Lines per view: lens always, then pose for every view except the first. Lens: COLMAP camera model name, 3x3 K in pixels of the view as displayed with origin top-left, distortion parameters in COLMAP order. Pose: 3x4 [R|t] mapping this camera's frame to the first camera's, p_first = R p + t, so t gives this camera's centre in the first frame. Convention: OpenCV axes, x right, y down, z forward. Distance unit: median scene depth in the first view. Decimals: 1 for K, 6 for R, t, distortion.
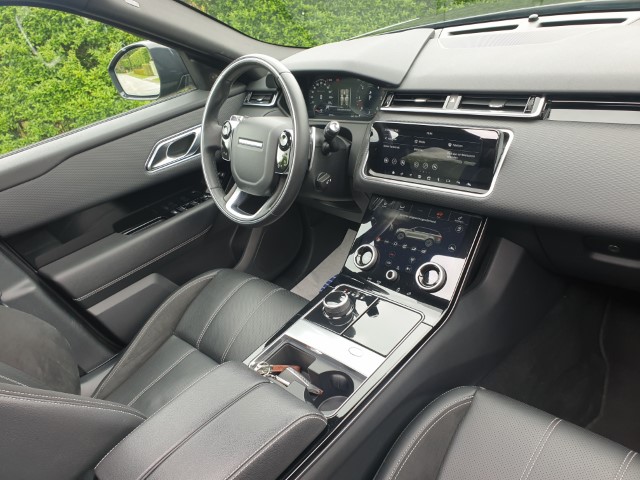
lens RADIAL K [[527.3, 0, 320.0], [0, 527.3, 240.0], [0, 0, 1]] dist [-0.000203, -0.002956]
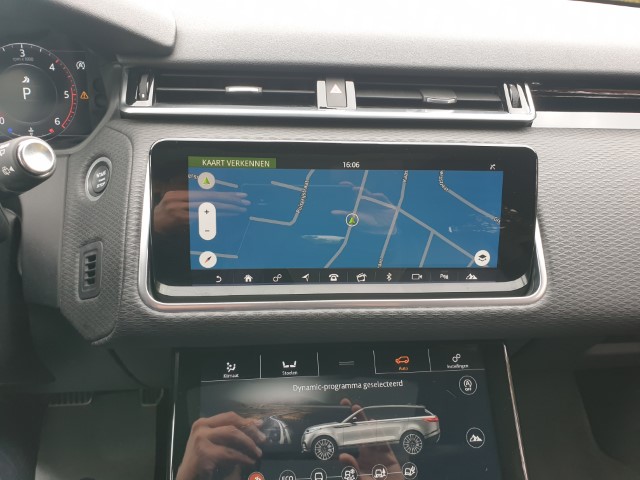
lens RADIAL K [[491.8, 0, 315.6], [0, 491.8, 240.4], [0, 0, 1]] dist [0.006373, 0.005469]
pose [[0.618192, -0.150479, 0.771489, -0.086365], [0.214531, 0.976541, 0.018572, -0.152717], [-0.756185, 0.154027, 0.635972, 0.763367]]
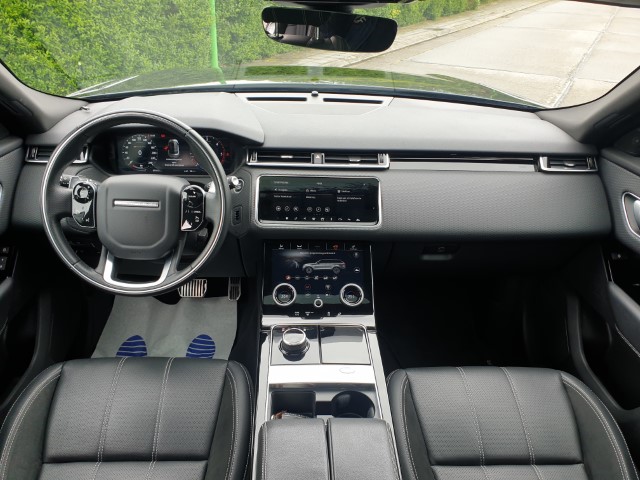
lens RADIAL K [[491.8, 0, 315.6], [0, 491.8, 240.4], [0, 0, 1]] dist [0.006373, 0.005469]
pose [[0.664962, -0.140378, 0.733567, -0.629908], [0.192271, 0.981249, 0.013486, -0.083982], [-0.721705, 0.132076, 0.679484, 0.230337]]
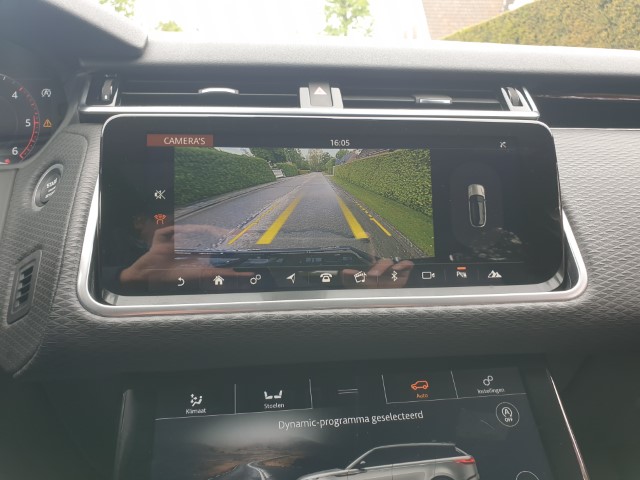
lens RADIAL K [[499.3, 0, 320.0], [0, 499.3, 240.0], [0, 0, 1]] dist [-0.006261, 0.007671]
pose [[0.600650, 0.020581, 0.799247, -0.044238], [0.255121, 0.942475, -0.215997, -0.077778], [-0.757716, 0.333643, 0.560847, 0.814567]]
